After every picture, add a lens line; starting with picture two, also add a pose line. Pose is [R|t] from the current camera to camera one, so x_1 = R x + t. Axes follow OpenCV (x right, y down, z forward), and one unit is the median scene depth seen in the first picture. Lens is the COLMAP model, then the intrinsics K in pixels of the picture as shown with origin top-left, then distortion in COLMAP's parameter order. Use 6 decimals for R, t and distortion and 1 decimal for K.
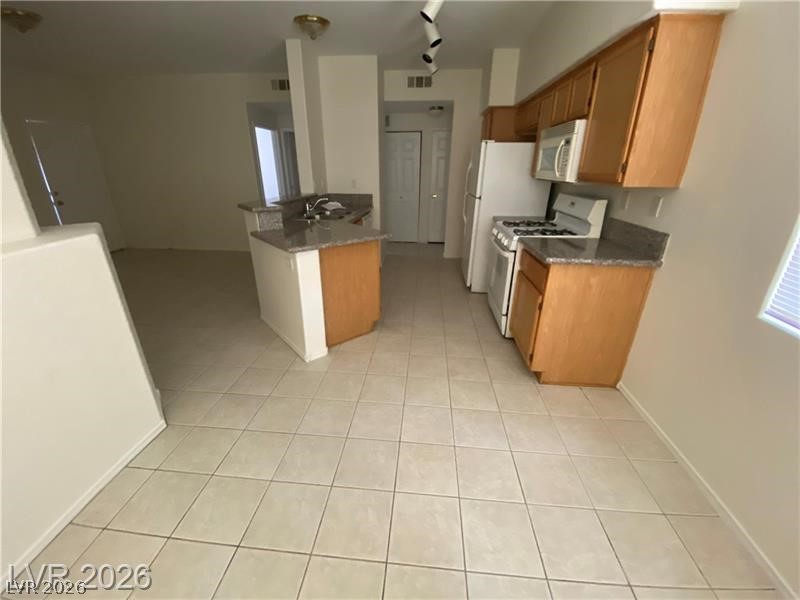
lens RADIAL K [[328.1, 0, 395.3], [0, 328.1, 299.9], [0, 0, 1]] dist [0.011841, -0.016944]
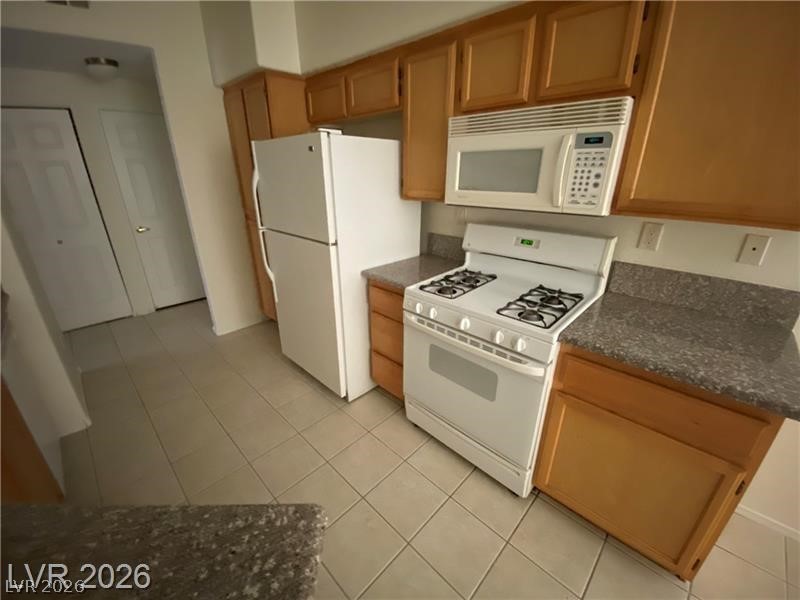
lens RADIAL K [[328.1, 0, 395.3], [0, 328.1, 299.9], [0, 0, 1]] dist [0.011841, -0.016944]
pose [[0.633036, -0.302976, 0.712370, -0.065229], [0.300256, 0.944287, 0.134795, -0.243134], [-0.713520, 0.128563, 0.688738, 0.538148]]
